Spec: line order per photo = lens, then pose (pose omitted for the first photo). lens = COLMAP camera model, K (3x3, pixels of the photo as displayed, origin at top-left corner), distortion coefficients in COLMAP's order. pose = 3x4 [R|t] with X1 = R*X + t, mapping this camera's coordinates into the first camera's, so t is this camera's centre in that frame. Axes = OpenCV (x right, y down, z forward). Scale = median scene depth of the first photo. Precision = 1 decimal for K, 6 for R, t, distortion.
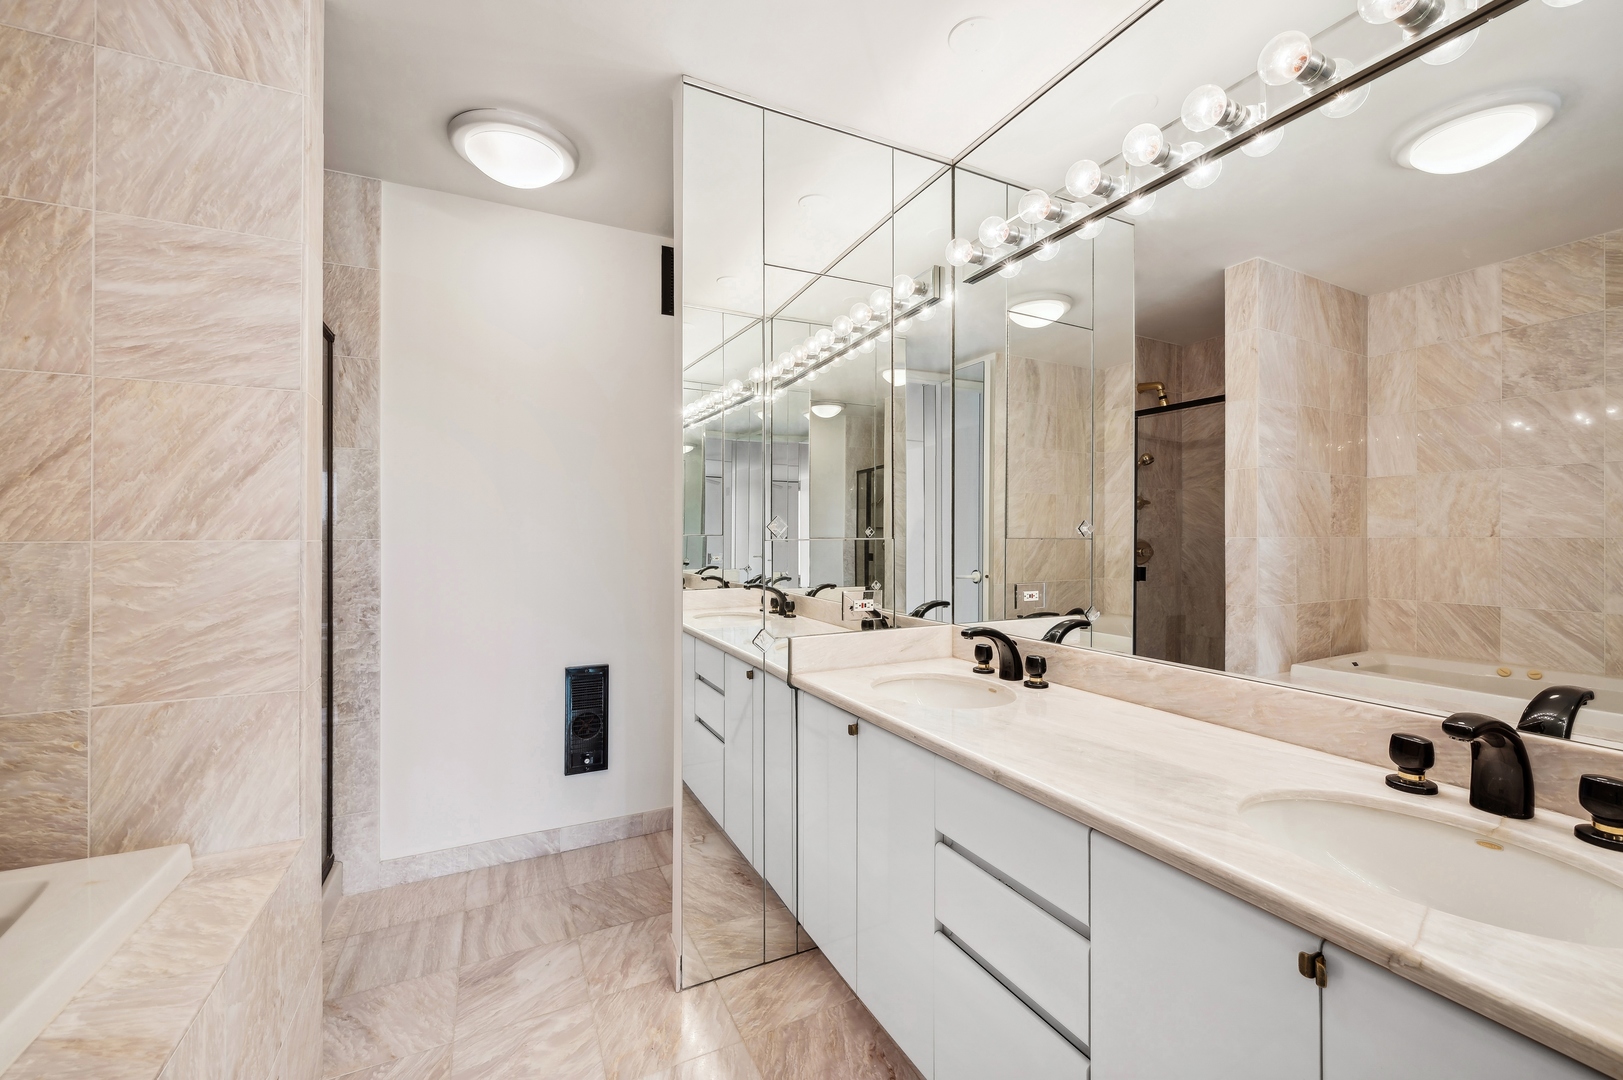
lens RADIAL K [[643.1, 0, 828.5], [0, 643.1, 536.2], [0, 0, 1]] dist [0.020284, 0.000119]
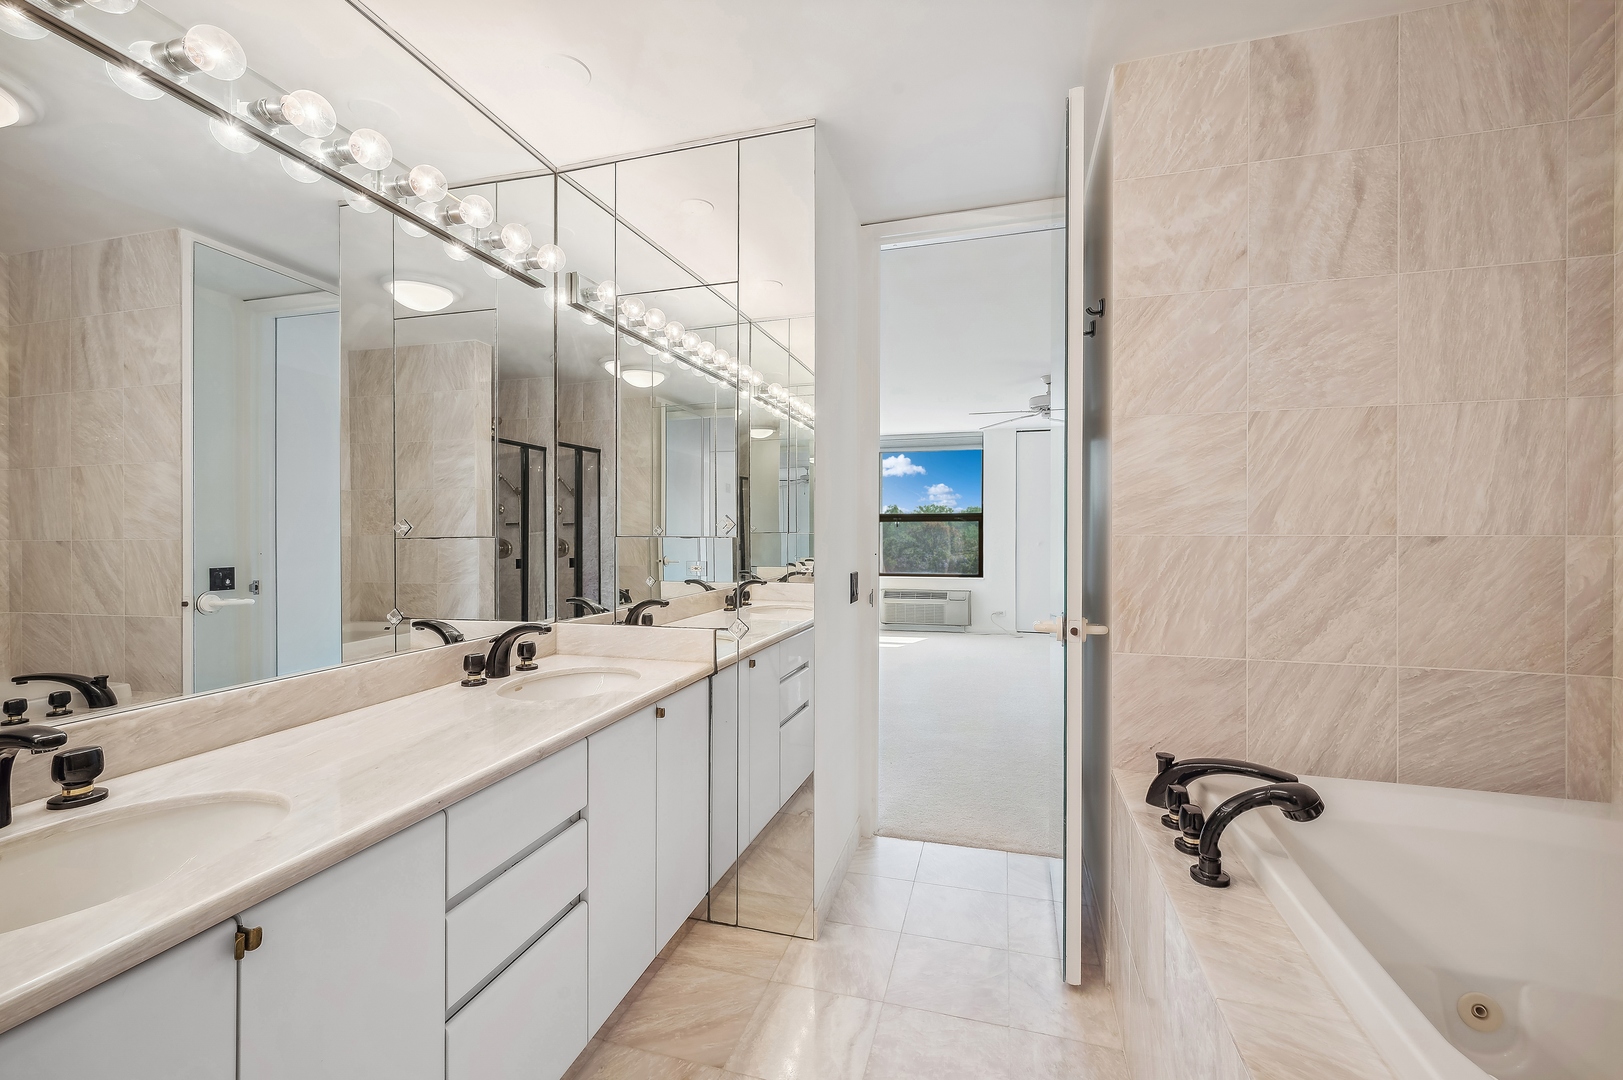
lens RADIAL K [[643.1, 0, 828.5], [0, 643.1, 536.2], [0, 0, 1]] dist [0.020284, 0.000119]
pose [[-0.737829, -0.002808, 0.674982, -0.703510], [-0.002174, 0.999996, 0.001784, -0.007562], [-0.674984, -0.000151, -0.737832, 1.214764]]
